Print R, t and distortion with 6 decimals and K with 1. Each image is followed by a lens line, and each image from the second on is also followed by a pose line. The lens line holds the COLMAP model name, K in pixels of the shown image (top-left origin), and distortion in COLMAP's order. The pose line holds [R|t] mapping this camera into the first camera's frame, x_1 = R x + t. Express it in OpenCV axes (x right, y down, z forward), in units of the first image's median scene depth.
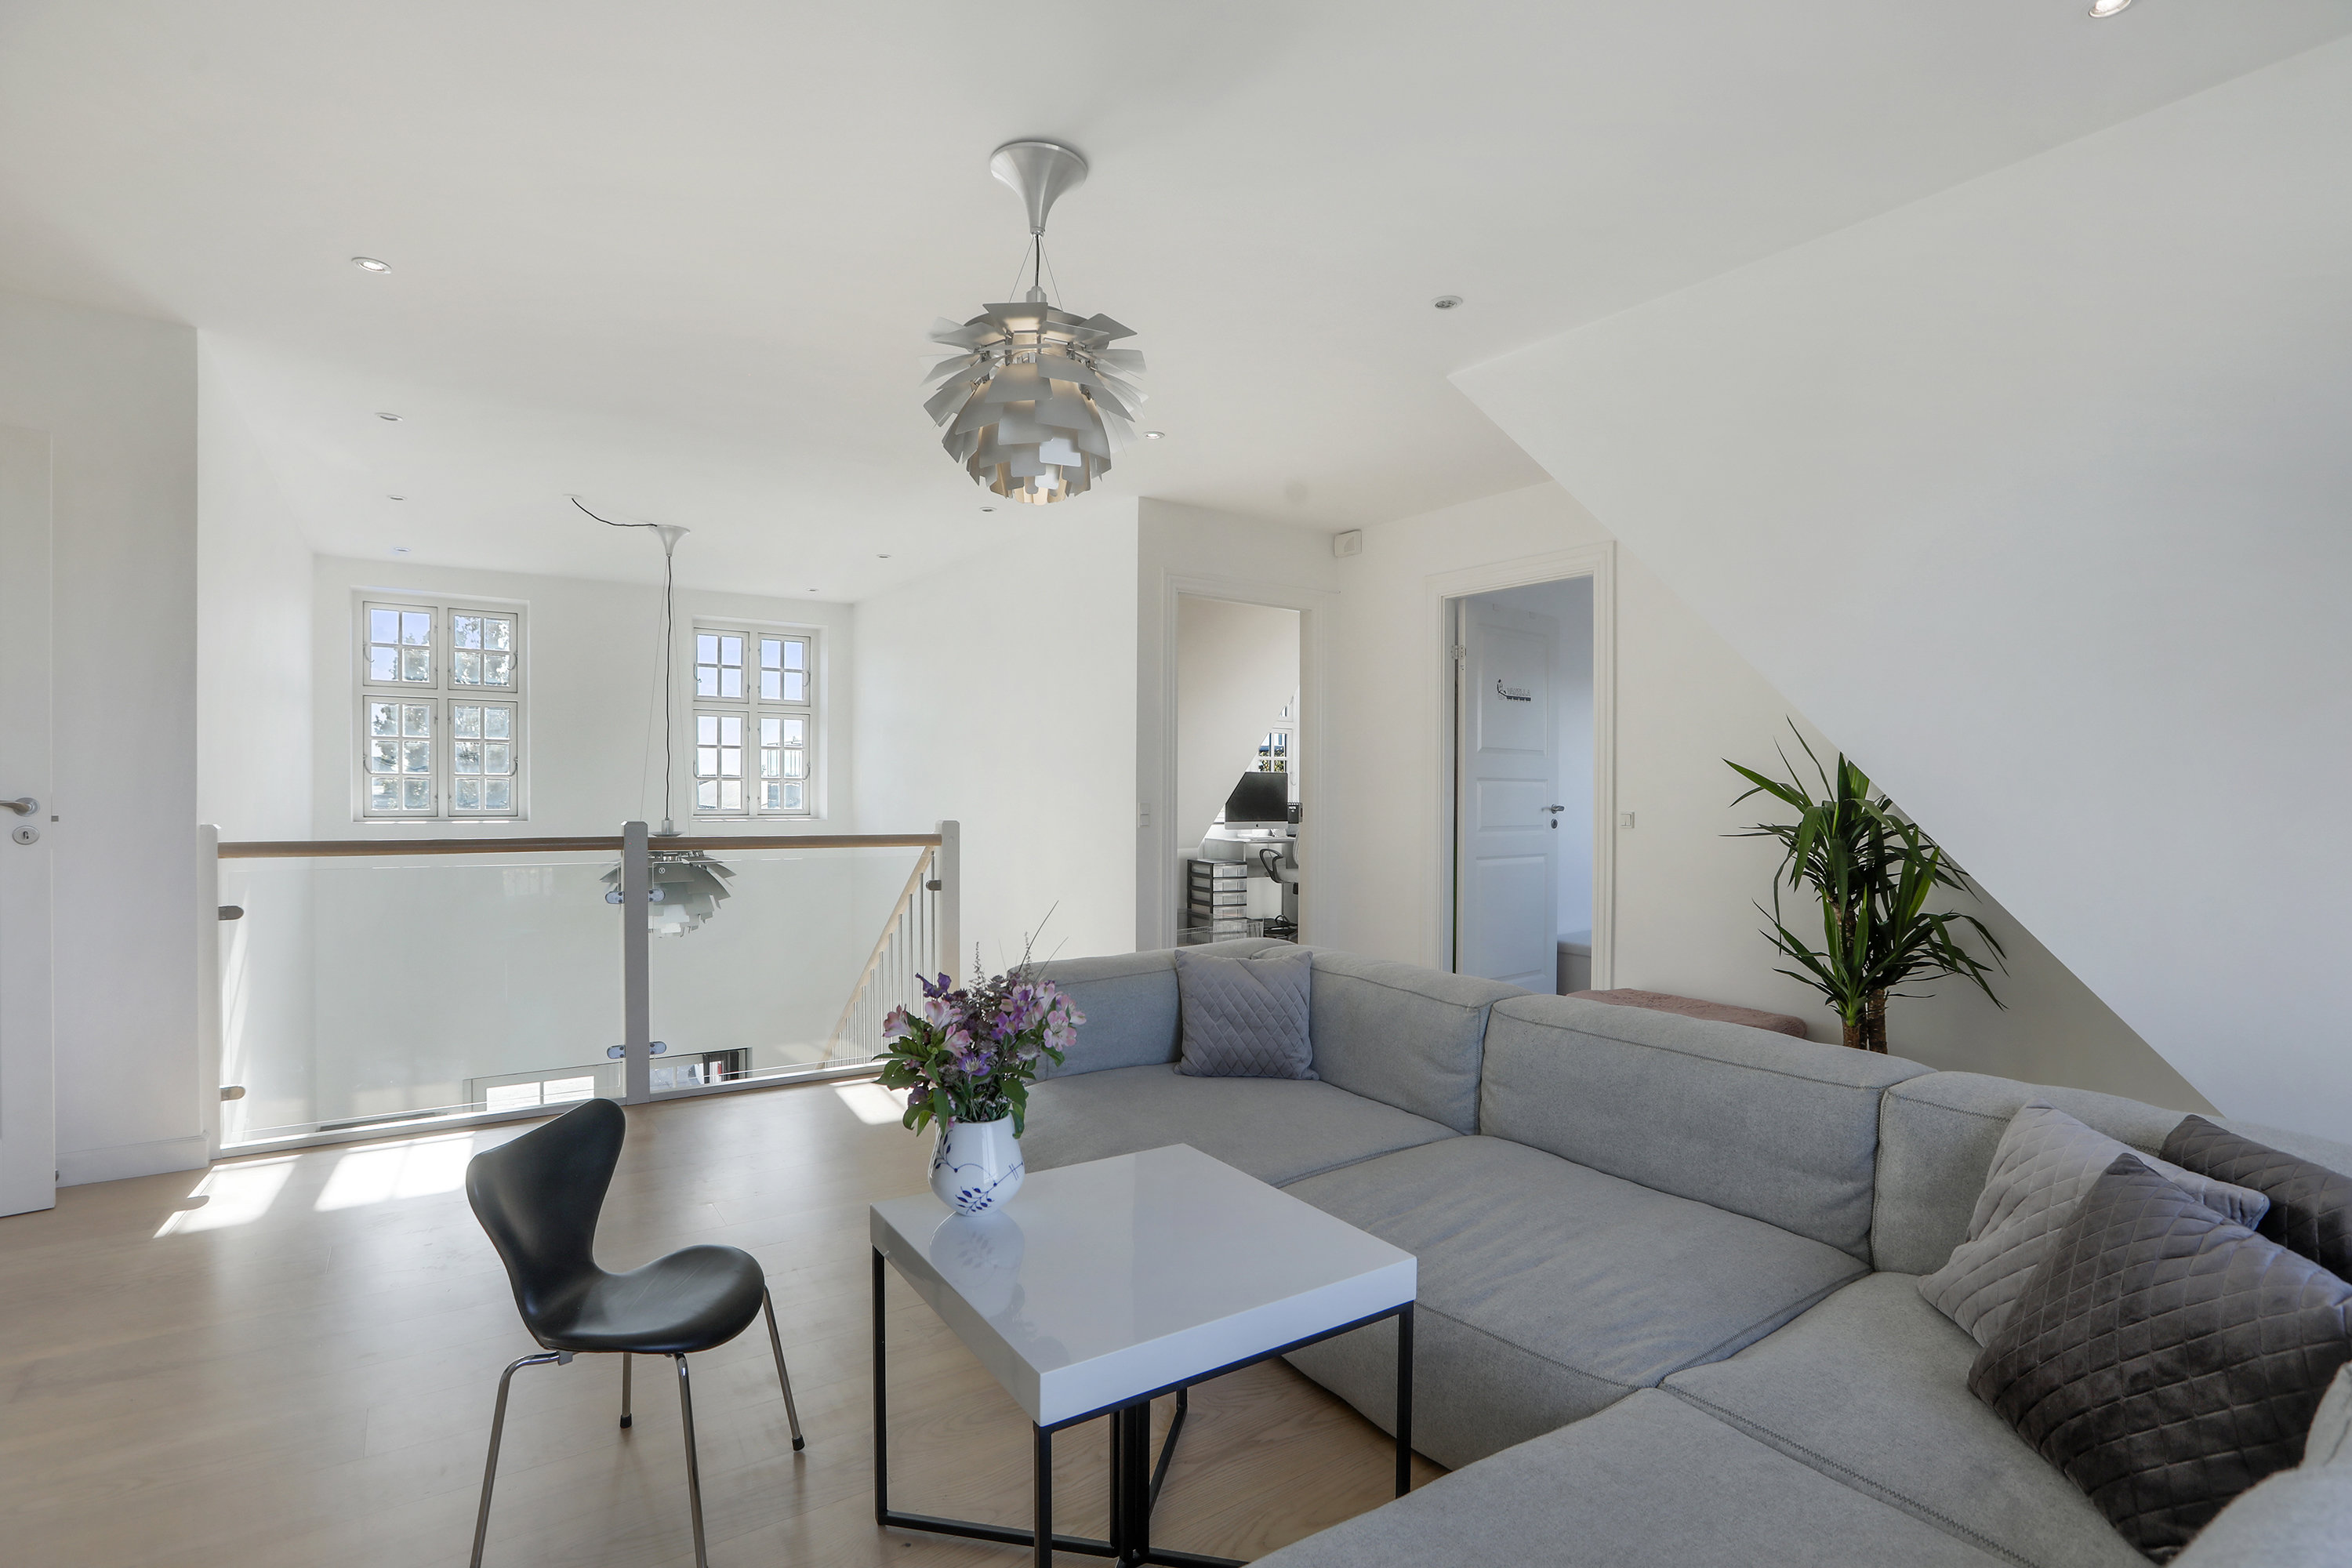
lens RADIAL K [[1093.0, 0, 1180.5], [0, 1093.0, 805.4], [0, 0, 1]] dist [-0.033698, 0.011578]
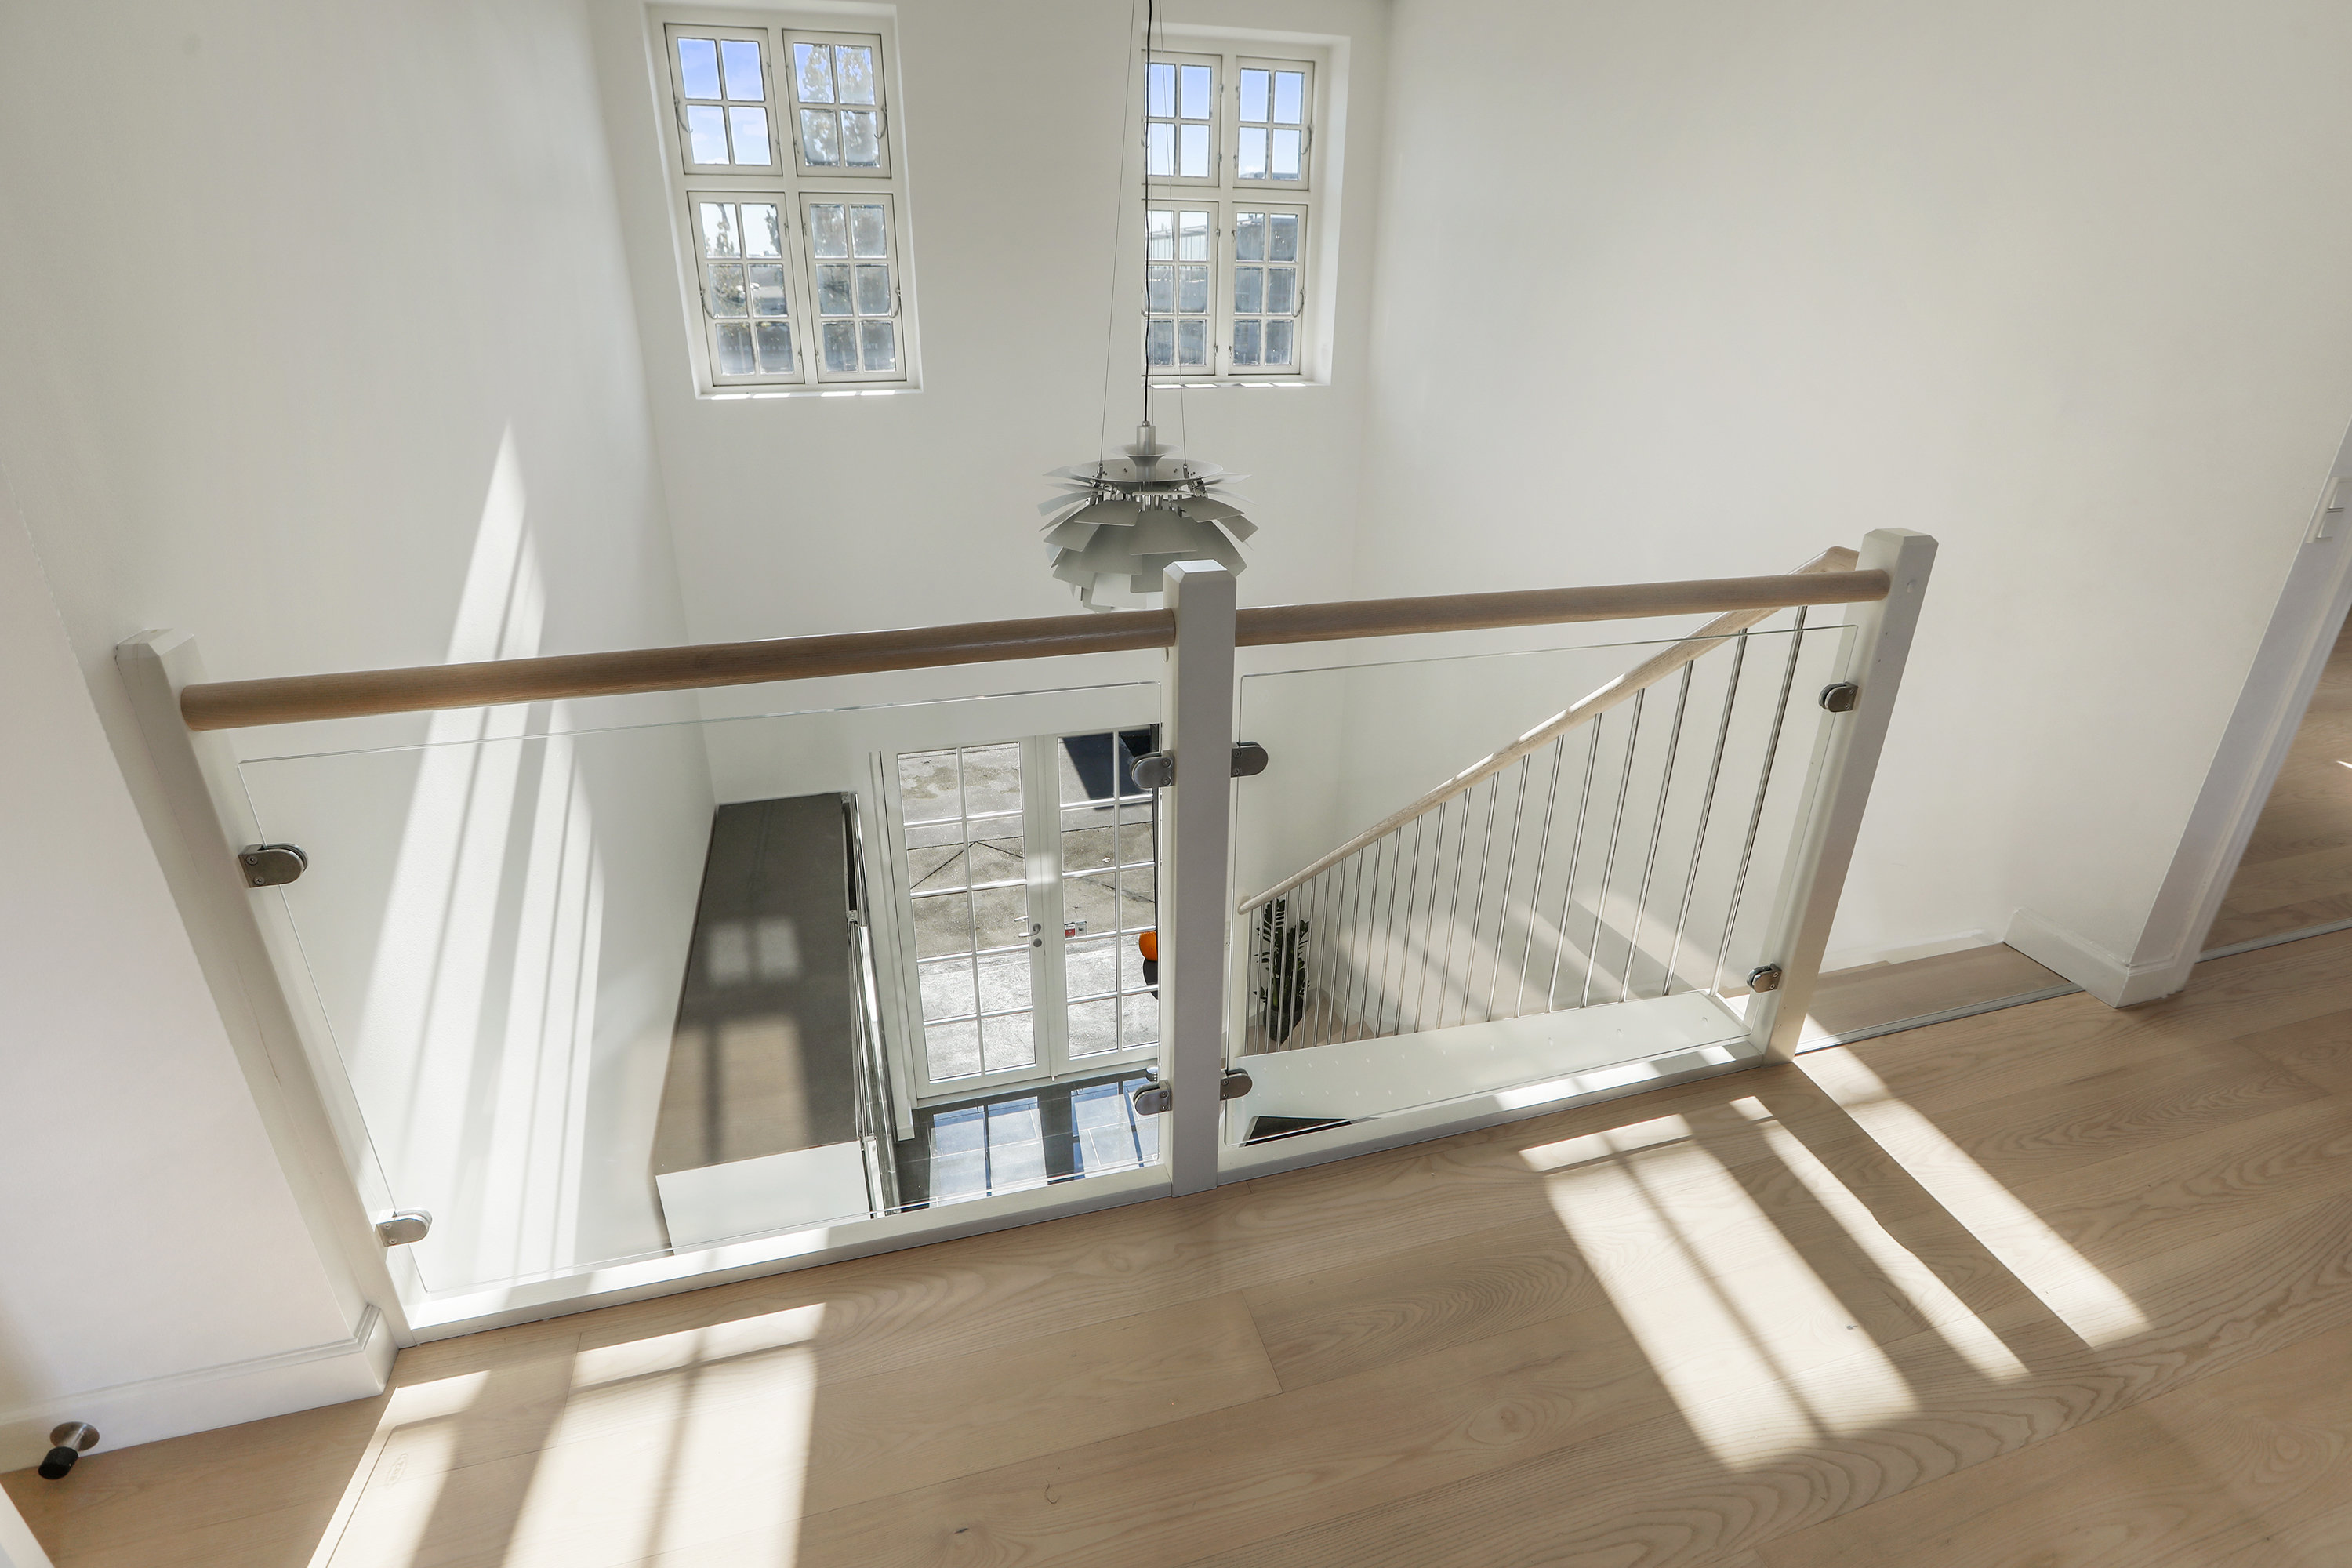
lens RADIAL K [[1093.0, 0, 1168.4], [0, 1093.0, 783.8], [0, 0, 1]] dist [-0.033698, 0.011578]
pose [[0.945418, 0.138498, -0.294964, -0.225513], [-0.006690, 0.913242, 0.407363, -0.039428], [0.325793, -0.383155, 0.864321, 0.371294]]
